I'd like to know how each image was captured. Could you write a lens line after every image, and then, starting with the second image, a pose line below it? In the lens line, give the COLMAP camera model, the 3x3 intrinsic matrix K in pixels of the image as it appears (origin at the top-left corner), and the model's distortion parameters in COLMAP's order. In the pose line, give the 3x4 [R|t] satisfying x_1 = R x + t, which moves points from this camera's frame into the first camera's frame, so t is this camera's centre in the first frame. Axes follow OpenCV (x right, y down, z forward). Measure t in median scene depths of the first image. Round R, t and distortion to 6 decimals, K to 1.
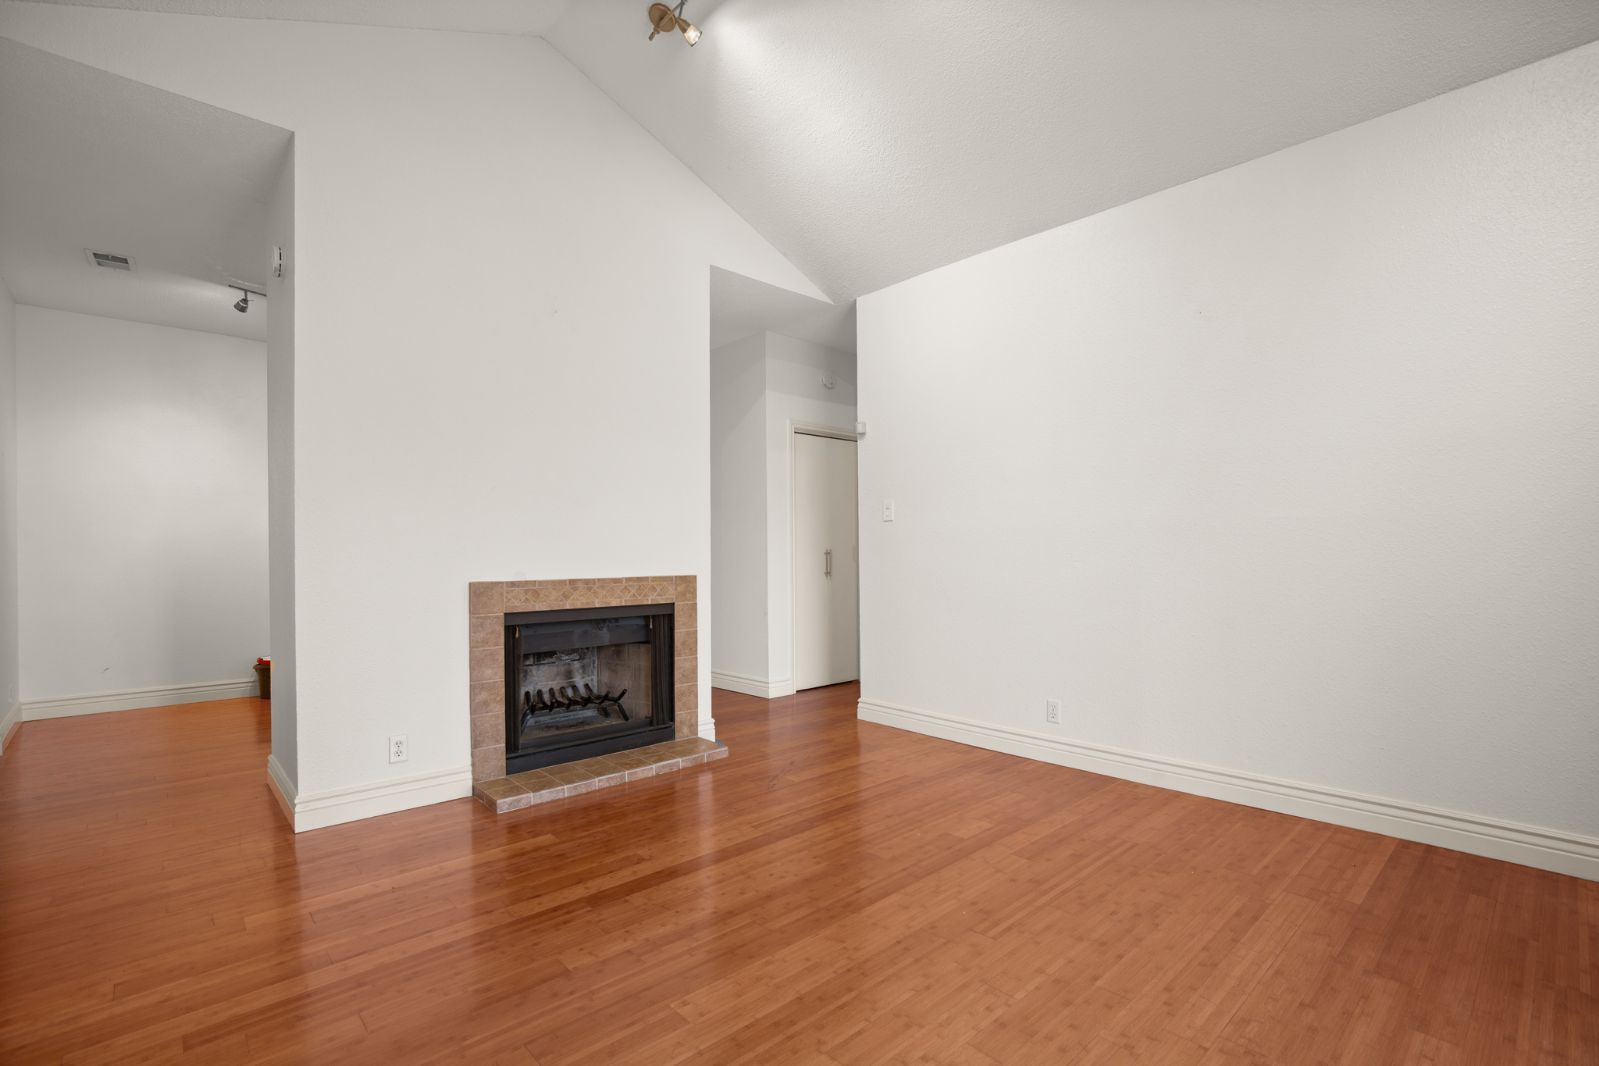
lens RADIAL K [[731.2, 0, 795.2], [0, 731.2, 540.5], [0, 0, 1]] dist [-0.010018, 0.001304]
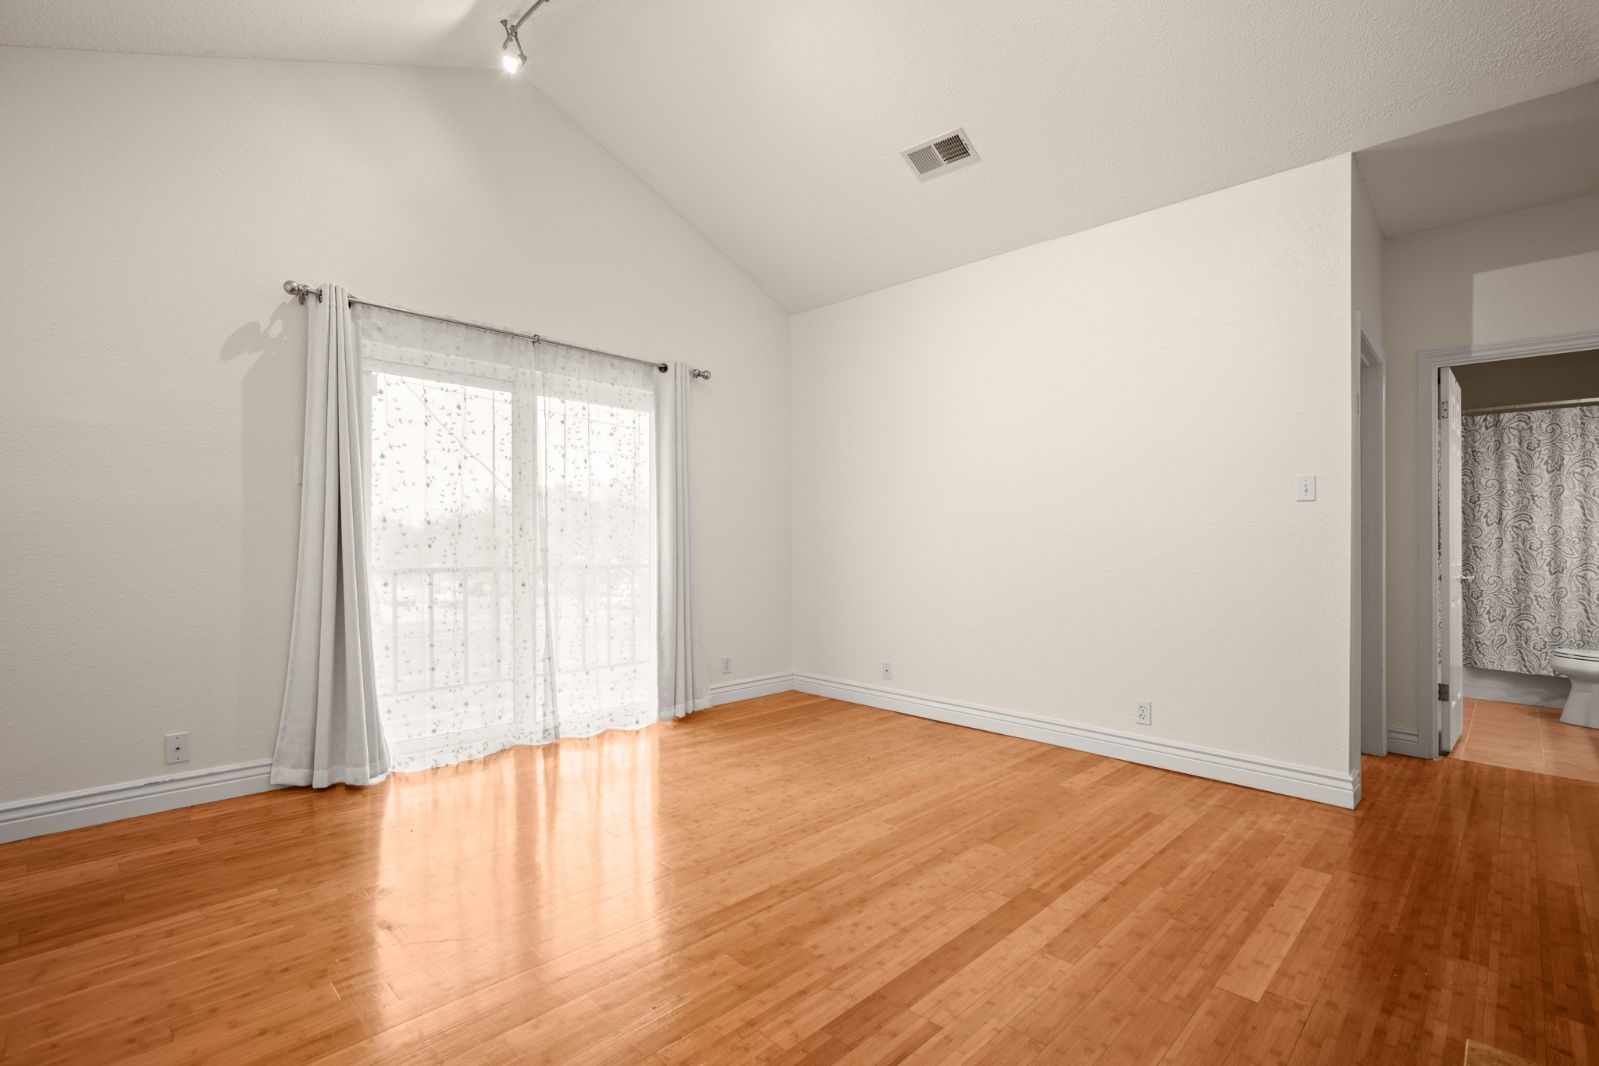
lens RADIAL K [[731.2, 0, 793.4], [0, 731.2, 545.4], [0, 0, 1]] dist [-0.010018, 0.001304]
pose [[-0.998947, -0.000766, -0.045866, 0.065792], [-0.000355, 0.999960, -0.008967, 0.020114], [0.045871, -0.008941, -0.998907, 1.298953]]
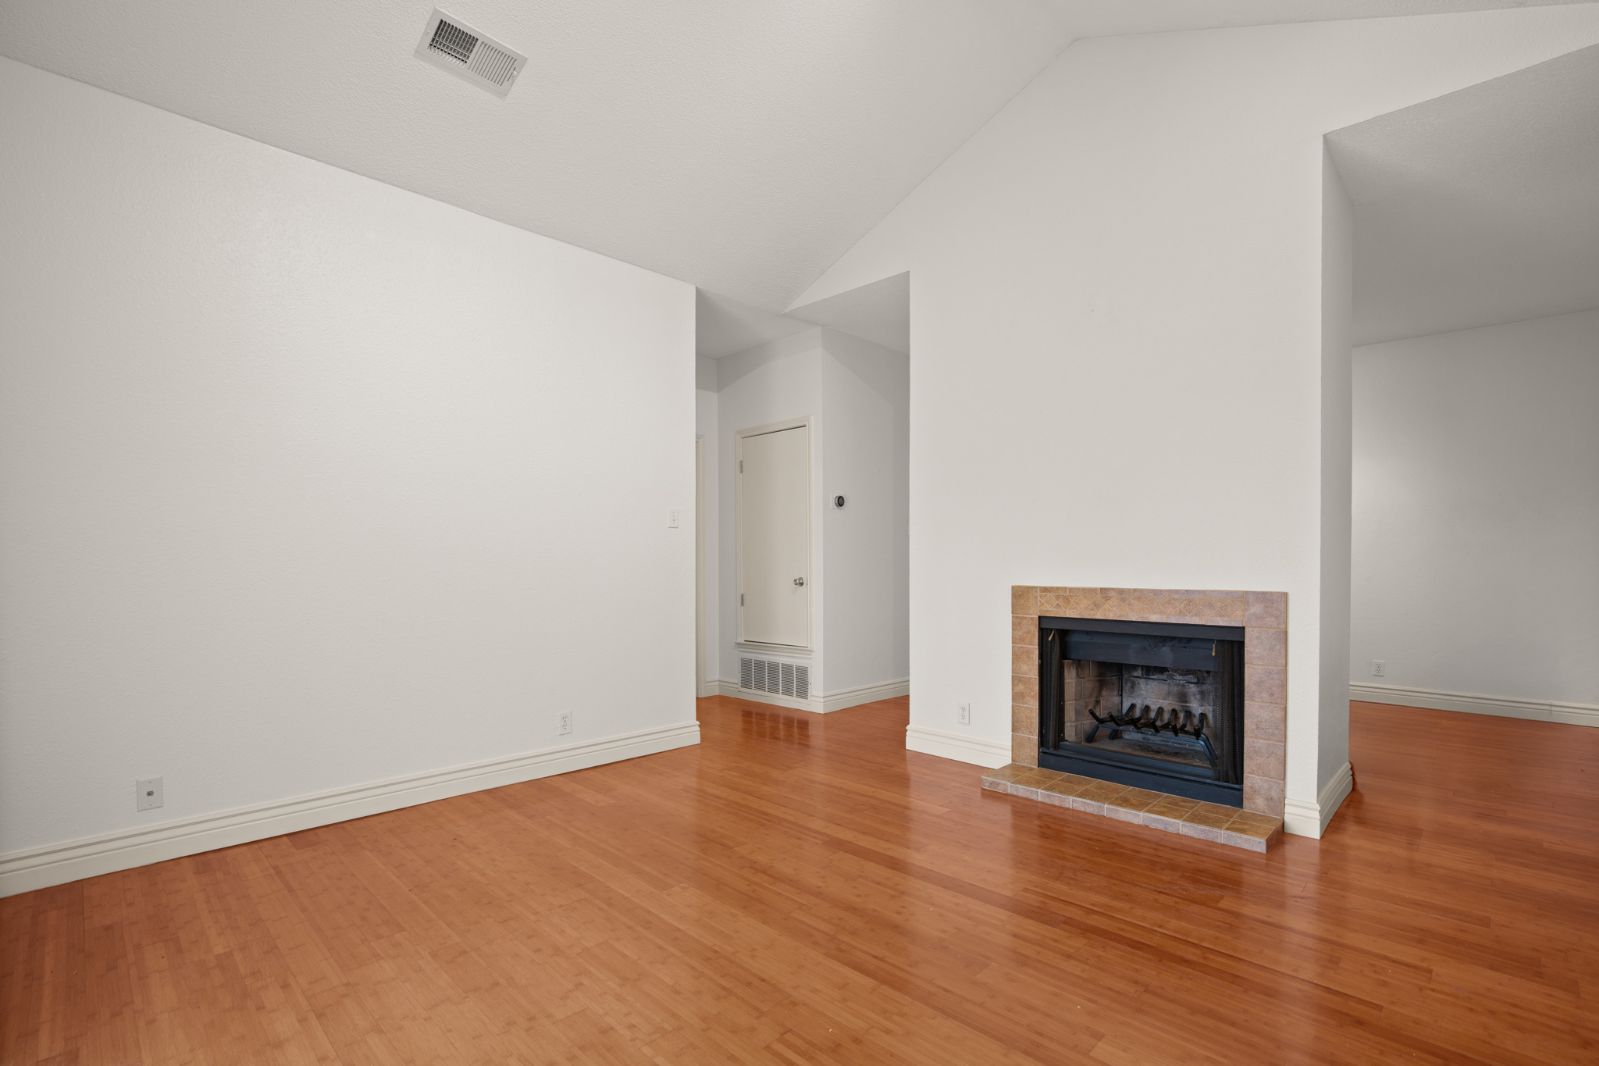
lens RADIAL K [[731.2, 0, 832.2], [0, 731.2, 558.2], [0, 0, 1]] dist [-0.010018, 0.001304]
pose [[0.076801, 0.004159, -0.997038, 0.630144], [0.015539, 0.999865, 0.005368, 0.004039], [0.996925, -0.015906, 0.076726, 0.598966]]
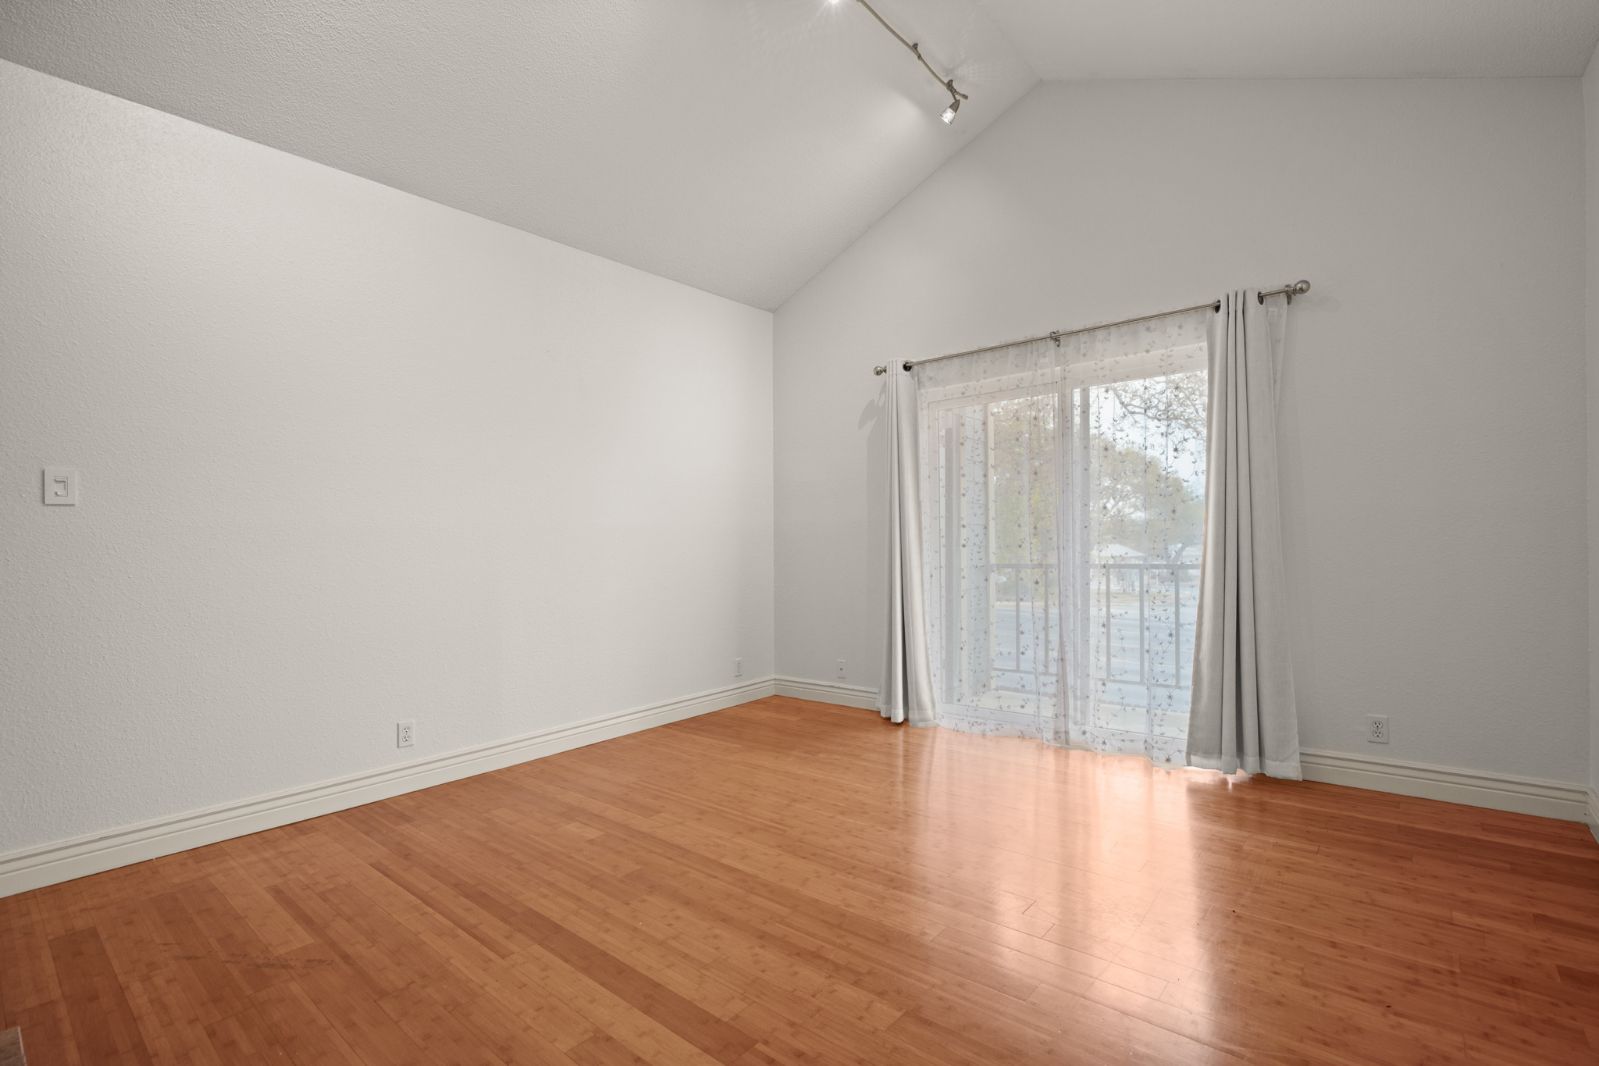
lens RADIAL K [[731.2, 0, 828.3], [0, 731.2, 543.6], [0, 0, 1]] dist [-0.010018, 0.001304]
pose [[-0.146882, 0.006703, 0.989131, -0.644045], [0.009478, 0.999941, -0.005369, 0.012549], [-0.989109, 0.008587, -0.146937, 0.664962]]
